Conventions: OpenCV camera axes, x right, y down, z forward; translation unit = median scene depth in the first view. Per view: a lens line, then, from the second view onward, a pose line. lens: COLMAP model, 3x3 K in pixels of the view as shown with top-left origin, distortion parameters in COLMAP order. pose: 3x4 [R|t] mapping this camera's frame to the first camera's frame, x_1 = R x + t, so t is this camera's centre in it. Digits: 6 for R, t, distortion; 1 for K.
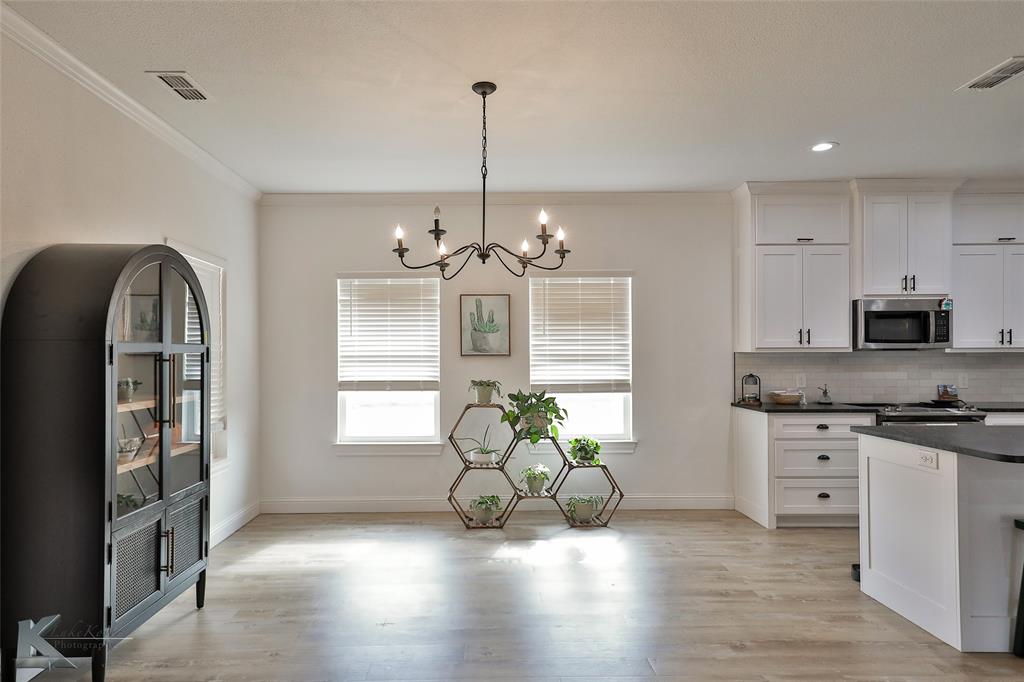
lens RADIAL K [[561.8, 0, 517.8], [0, 561.8, 348.7], [0, 0, 1]] dist [0.014275, 0.001823]
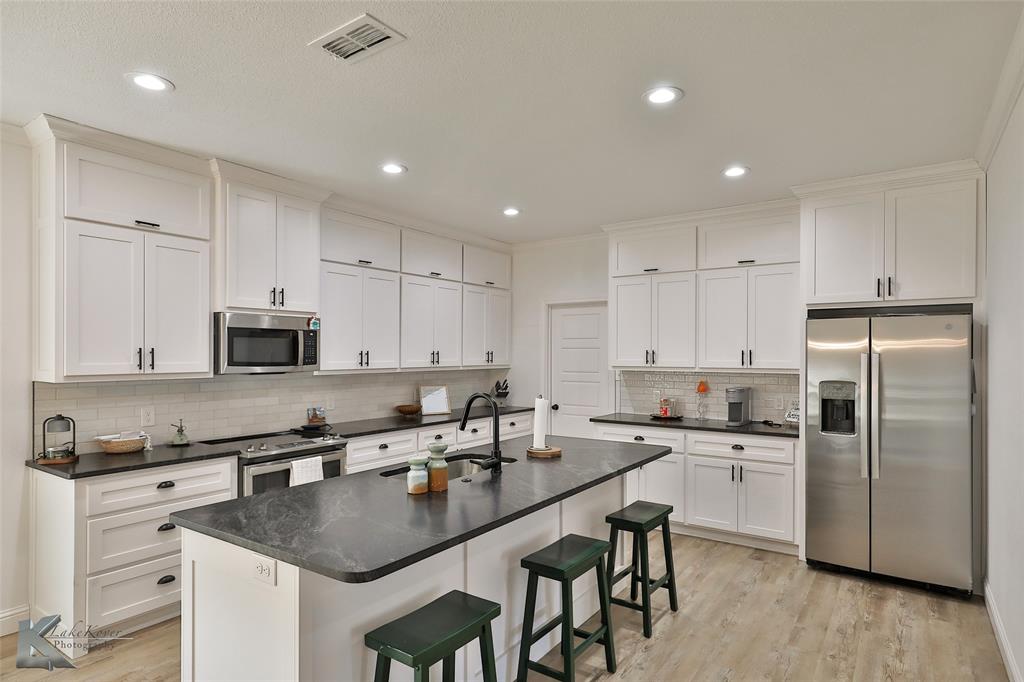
lens RADIAL K [[561.8, 0, 517.8], [0, 561.8, 348.7], [0, 0, 1]] dist [0.014275, 0.001823]
pose [[0.564333, 0.009703, 0.825490, 0.183543], [-0.002289, 0.999945, -0.010189, -0.028173], [-0.825544, 0.003860, 0.564324, 0.205827]]
